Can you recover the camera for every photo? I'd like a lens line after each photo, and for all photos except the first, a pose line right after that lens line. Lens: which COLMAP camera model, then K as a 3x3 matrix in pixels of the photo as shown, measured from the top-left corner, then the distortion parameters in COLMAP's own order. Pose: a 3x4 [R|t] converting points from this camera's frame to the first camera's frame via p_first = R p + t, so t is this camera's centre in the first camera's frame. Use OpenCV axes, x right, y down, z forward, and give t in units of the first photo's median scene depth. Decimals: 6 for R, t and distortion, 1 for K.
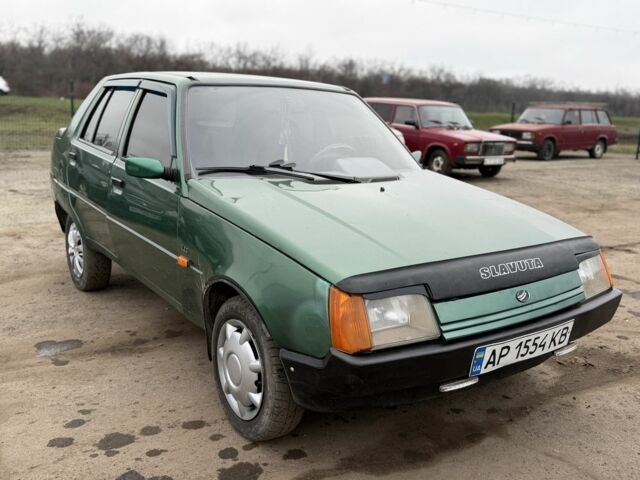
lens RADIAL K [[625.6, 0, 320.0], [0, 625.6, 240.0], [0, 0, 1]] dist [0.040265, -0.013515]
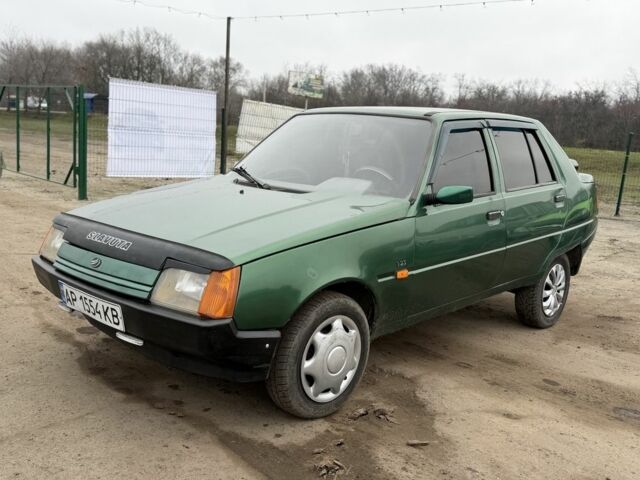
lens RADIAL K [[625.6, 0, 320.0], [0, 625.6, 240.0], [0, 0, 1]] dist [0.040265, -0.013515]
pose [[0.196210, 0.148716, -0.969219, 1.293944], [-0.255571, 0.962025, 0.095874, -0.145254], [0.946671, 0.228893, 0.226766, 0.934716]]
